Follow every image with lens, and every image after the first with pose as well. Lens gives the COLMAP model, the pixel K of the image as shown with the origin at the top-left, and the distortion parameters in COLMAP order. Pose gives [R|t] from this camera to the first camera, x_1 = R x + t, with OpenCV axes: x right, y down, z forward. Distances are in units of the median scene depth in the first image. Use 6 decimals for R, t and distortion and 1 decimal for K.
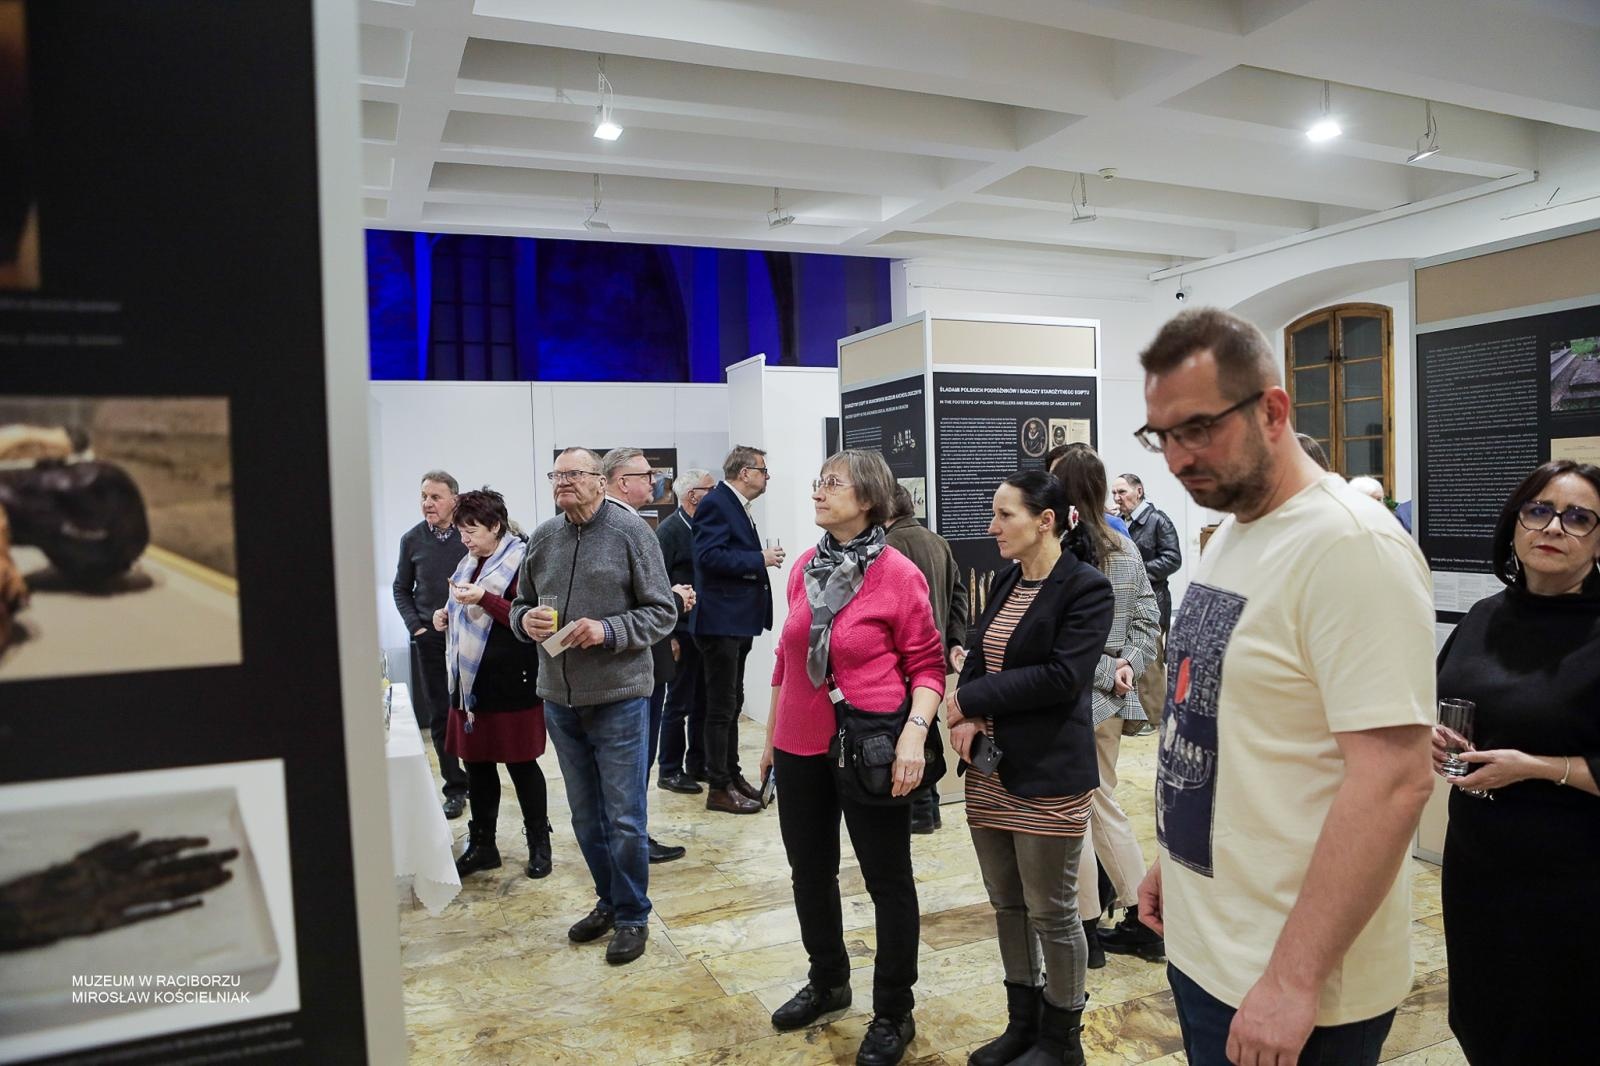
lens RADIAL K [[1104.9, 0, 802.0], [0, 1104.9, 547.1], [0, 0, 1]] dist [-0.101017, 0.069636]
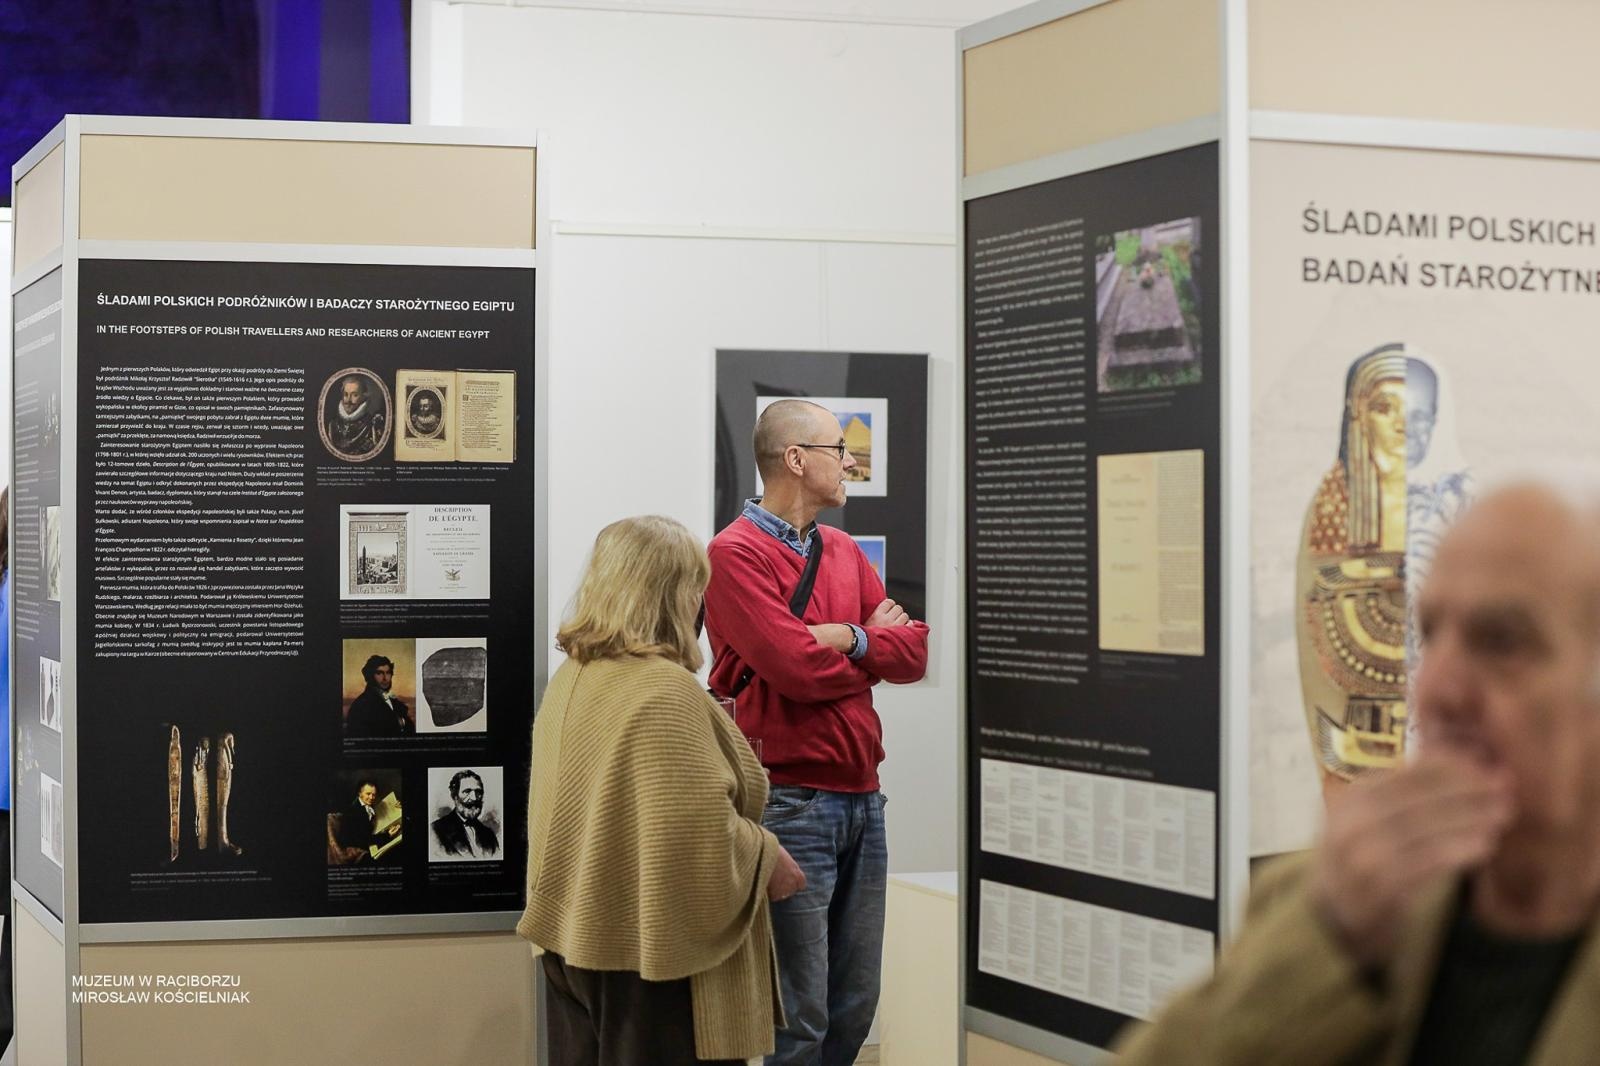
lens RADIAL K [[3405.6, 0, 800.0], [0, 3405.6, 533.0], [0, 0, 1]] dist [-0.283153, -0.478481]
pose [[0.998271, 0.026104, -0.052673, 0.452368], [-0.028438, 0.998624, -0.044055, -0.004396], [0.051451, 0.045477, 0.997640, -0.260990]]
